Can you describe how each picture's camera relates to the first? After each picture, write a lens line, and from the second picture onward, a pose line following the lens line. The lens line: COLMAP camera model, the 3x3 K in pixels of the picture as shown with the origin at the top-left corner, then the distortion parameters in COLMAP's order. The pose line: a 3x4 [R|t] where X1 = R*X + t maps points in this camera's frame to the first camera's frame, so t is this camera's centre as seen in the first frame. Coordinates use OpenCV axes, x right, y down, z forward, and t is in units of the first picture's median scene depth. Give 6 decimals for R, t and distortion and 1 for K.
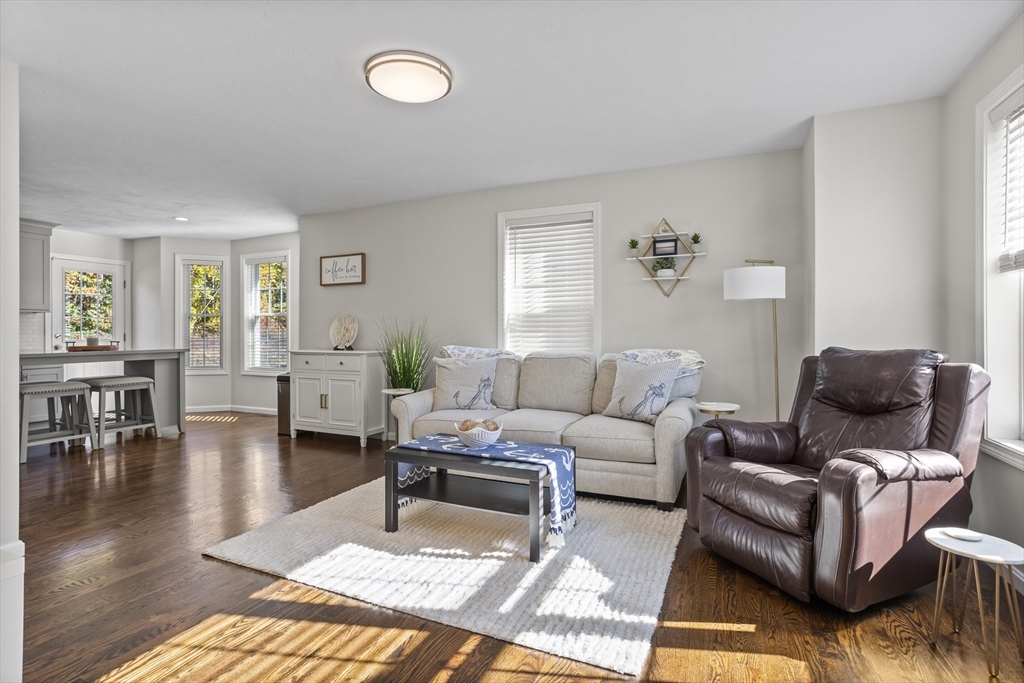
lens RADIAL K [[500.2, 0, 502.2], [0, 500.2, 324.4], [0, 0, 1]] dist [-0.039020, 0.021365]
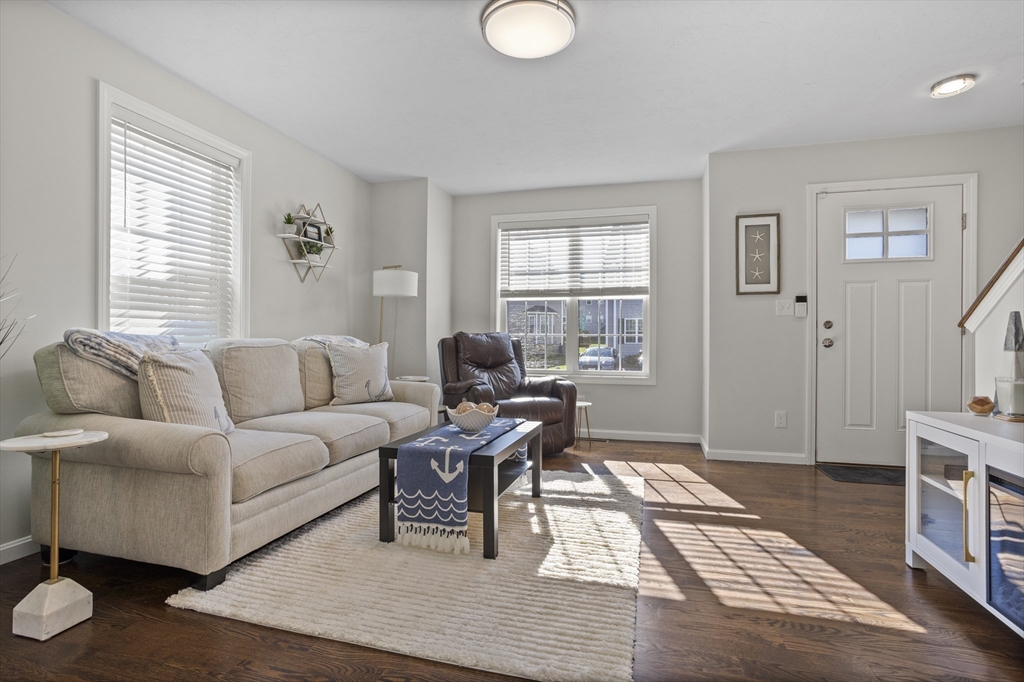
lens RADIAL K [[500.2, 0, 518.0], [0, 500.2, 336.1], [0, 0, 1]] dist [-0.039020, 0.021365]
pose [[-0.168350, 0.008827, 0.985688, -0.526345], [-0.021607, 0.999687, -0.012643, 0.039788], [-0.985490, -0.023426, -0.168106, 0.570760]]
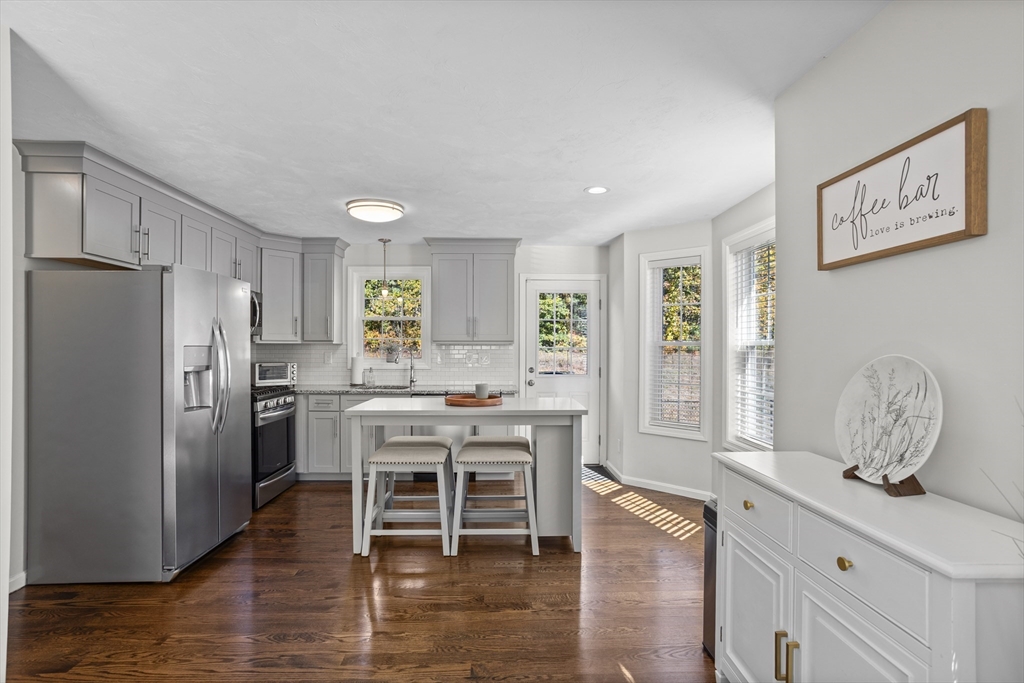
lens RADIAL K [[500.2, 0, 510.2], [0, 500.2, 347.2], [0, 0, 1]] dist [-0.039020, 0.021365]
pose [[0.446203, 0.004683, -0.894920, -0.164854], [0.012089, 0.999864, 0.011260, -0.032534], [0.894850, -0.015843, 0.446085, 0.692481]]
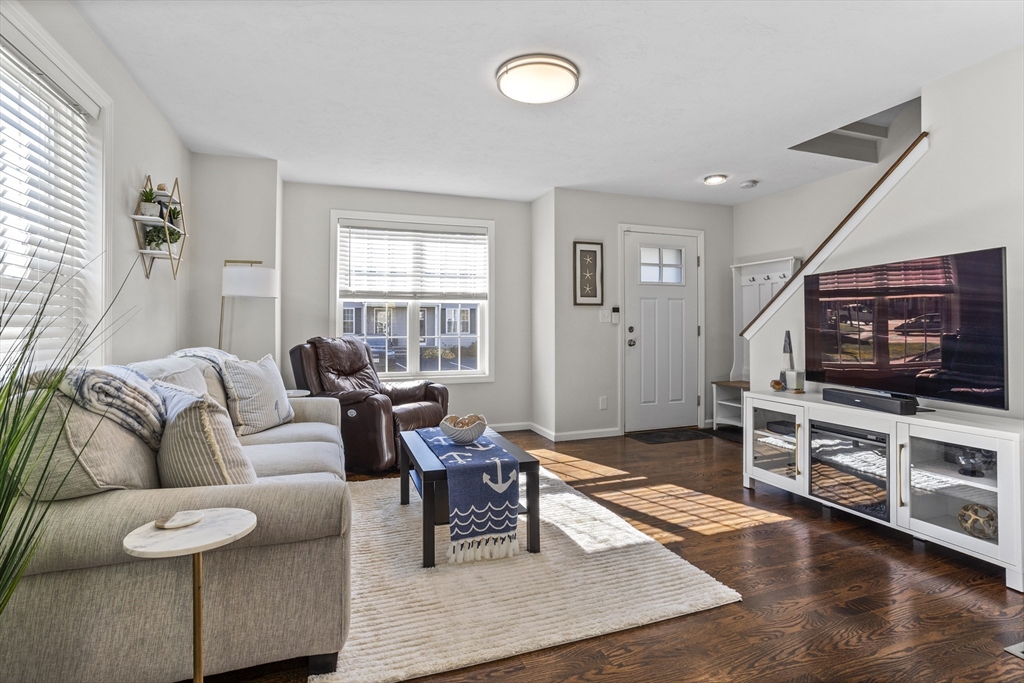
lens RADIAL K [[500.2, 0, 515.6], [0, 500.2, 321.8], [0, 0, 1]] dist [-0.039020, 0.021365]
pose [[-0.707856, 0.012189, 0.706251, -0.431836], [-0.009201, 0.999607, -0.026474, 0.017477], [-0.706297, -0.025238, -0.707466, 0.862889]]
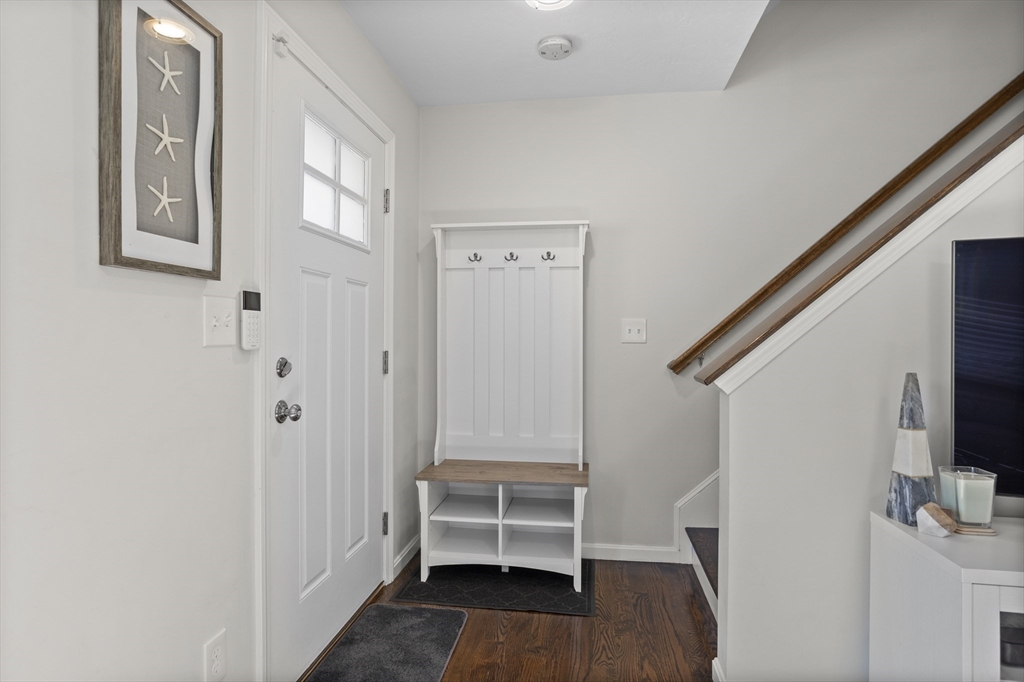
lens RADIAL K [[548.5, 0, 504.3], [0, 548.5, 339.3], [0, 0, 1]] dist [-0.031133, 0.014521]
pose [[-0.962437, 0.003785, -0.271479, 0.066584], [0.008404, 0.999839, -0.015856, -0.006542], [0.271376, -0.017542, -0.962314, 0.357347]]
